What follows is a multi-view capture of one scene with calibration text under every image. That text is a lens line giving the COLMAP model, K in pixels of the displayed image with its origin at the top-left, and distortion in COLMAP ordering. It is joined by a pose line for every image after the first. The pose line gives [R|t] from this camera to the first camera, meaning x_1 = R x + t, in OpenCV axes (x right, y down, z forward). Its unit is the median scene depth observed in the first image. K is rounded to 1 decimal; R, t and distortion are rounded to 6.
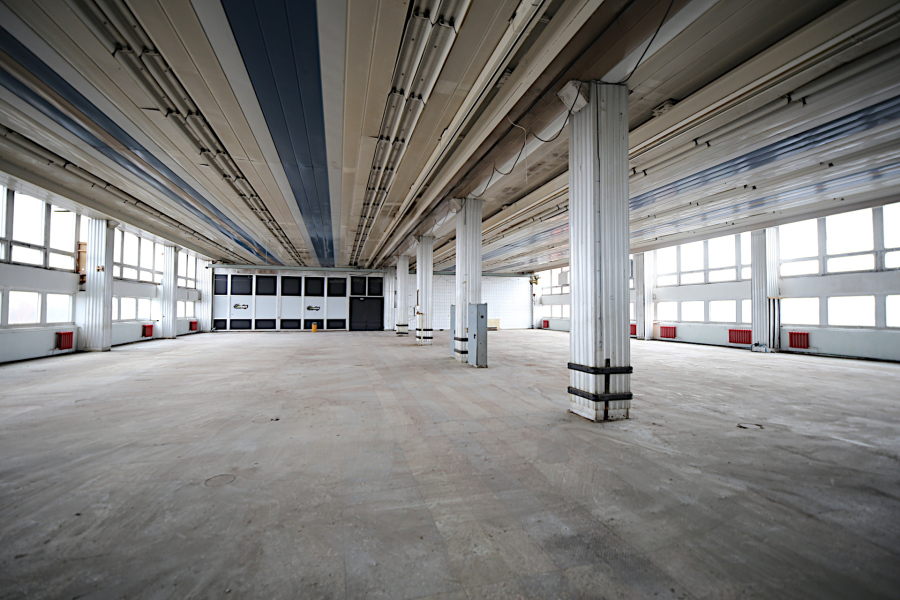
lens RADIAL K [[391.7, 0, 450.1], [0, 391.7, 300.6], [0, 0, 1]] dist [-0.008171, -0.000360]
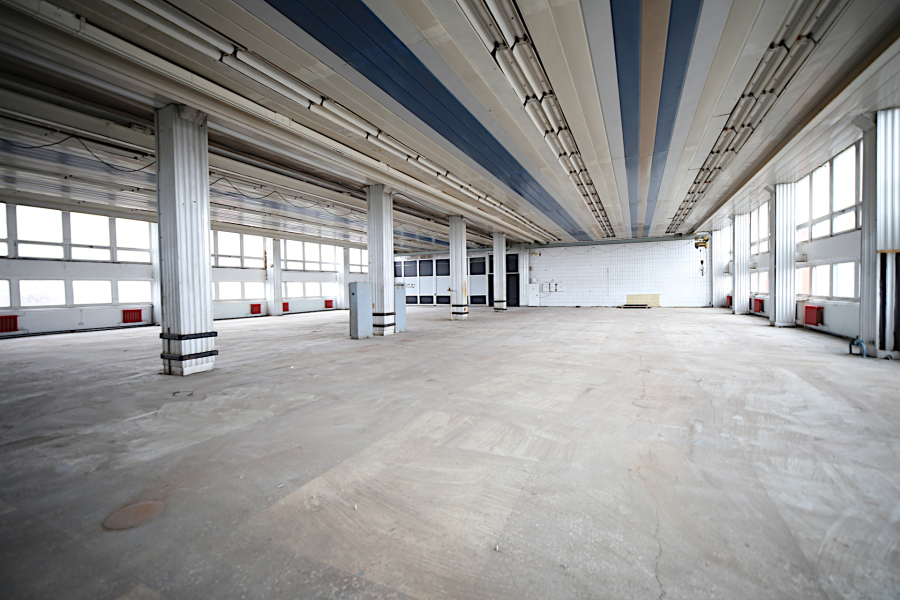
lens RADIAL K [[391.7, 0, 450.1], [0, 391.7, 300.6], [0, 0, 1]] dist [-0.008171, -0.000360]
pose [[0.749775, 0.005846, -0.661667, 0.405760], [0.035447, 0.998170, 0.048987, 0.005706], [0.660743, -0.060183, 0.748196, 0.133723]]
